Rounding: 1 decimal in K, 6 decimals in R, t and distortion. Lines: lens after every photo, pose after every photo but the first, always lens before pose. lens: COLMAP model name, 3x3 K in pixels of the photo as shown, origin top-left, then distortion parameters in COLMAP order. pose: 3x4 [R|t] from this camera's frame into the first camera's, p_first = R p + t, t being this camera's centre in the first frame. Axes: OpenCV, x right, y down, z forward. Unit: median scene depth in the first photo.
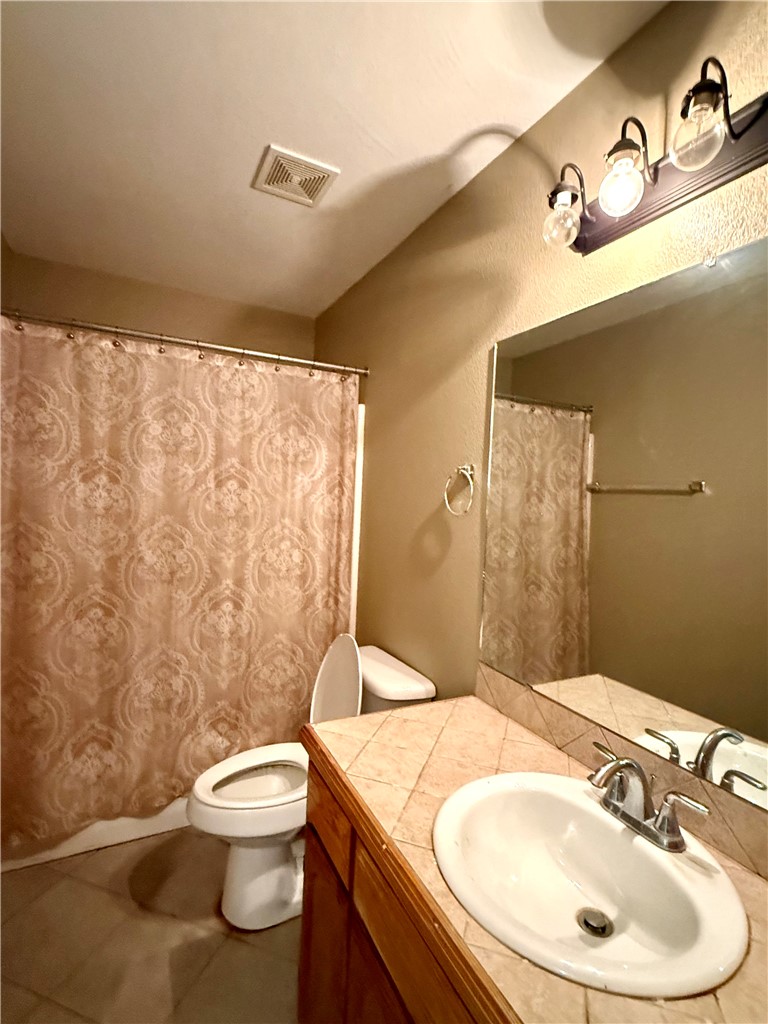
lens RADIAL K [[490.2, 0, 384.1], [0, 490.2, 511.0], [0, 0, 1]] dist [-0.000536, -0.000458]
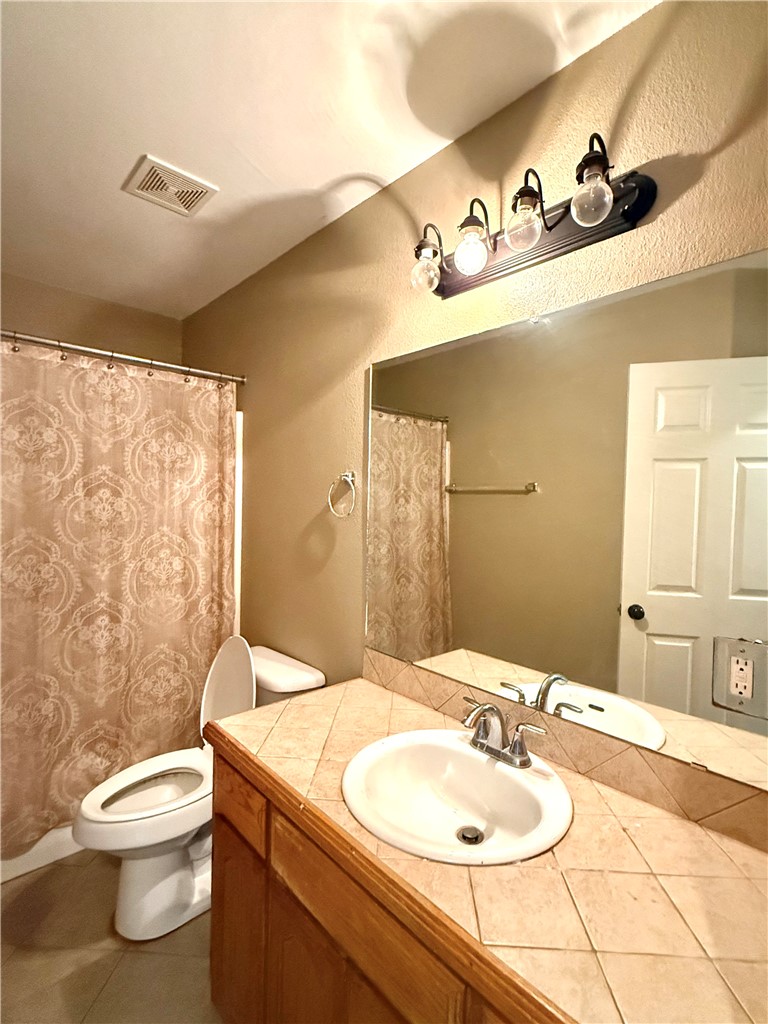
lens RADIAL K [[490.2, 0, 384.1], [0, 490.2, 511.0], [0, 0, 1]] dist [-0.000536, -0.000458]
pose [[0.962337, -0.028840, 0.270324, -0.053612], [0.029734, 0.999558, 0.000787, -0.003712], [-0.270227, 0.007280, 0.962769, -0.087538]]
